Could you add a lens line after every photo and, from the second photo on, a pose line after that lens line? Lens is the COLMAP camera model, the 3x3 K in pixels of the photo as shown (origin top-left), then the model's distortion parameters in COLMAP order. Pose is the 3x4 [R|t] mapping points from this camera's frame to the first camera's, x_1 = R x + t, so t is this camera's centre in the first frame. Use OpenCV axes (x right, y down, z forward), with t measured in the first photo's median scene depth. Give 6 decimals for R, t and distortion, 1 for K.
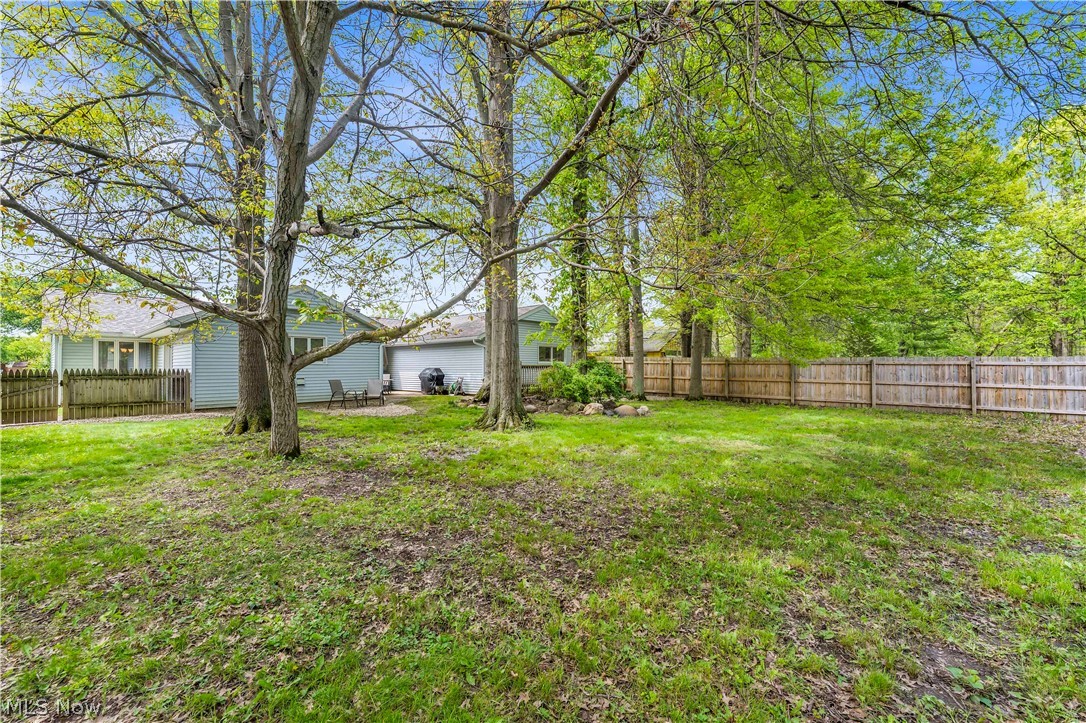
lens RADIAL K [[440.5, 0, 544.0], [0, 440.5, 361.4], [0, 0, 1]] dist [0.000028, -0.000041]
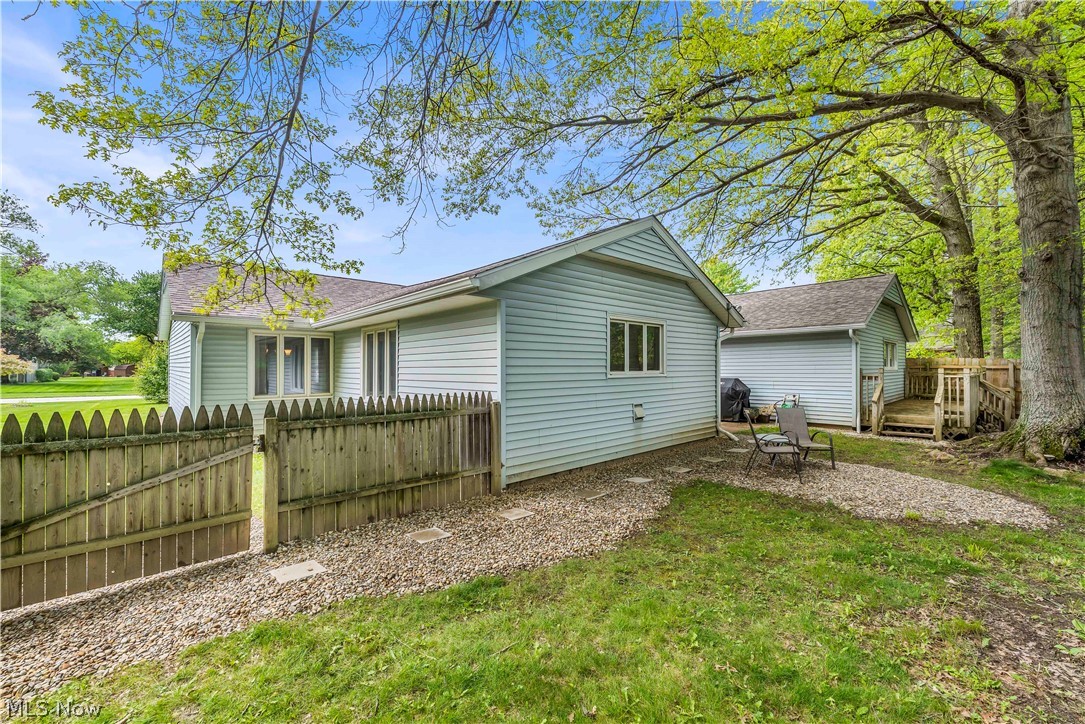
lens RADIAL K [[440.1, 0, 542.4], [0, 440.1, 362.1], [0, 0, 1]] dist [0.000028, -0.000041]
pose [[0.994361, -0.003329, -0.106000, -0.752600], [0.003188, 0.999994, -0.001502, -0.011576], [0.106004, 0.001156, 0.994365, 0.609607]]
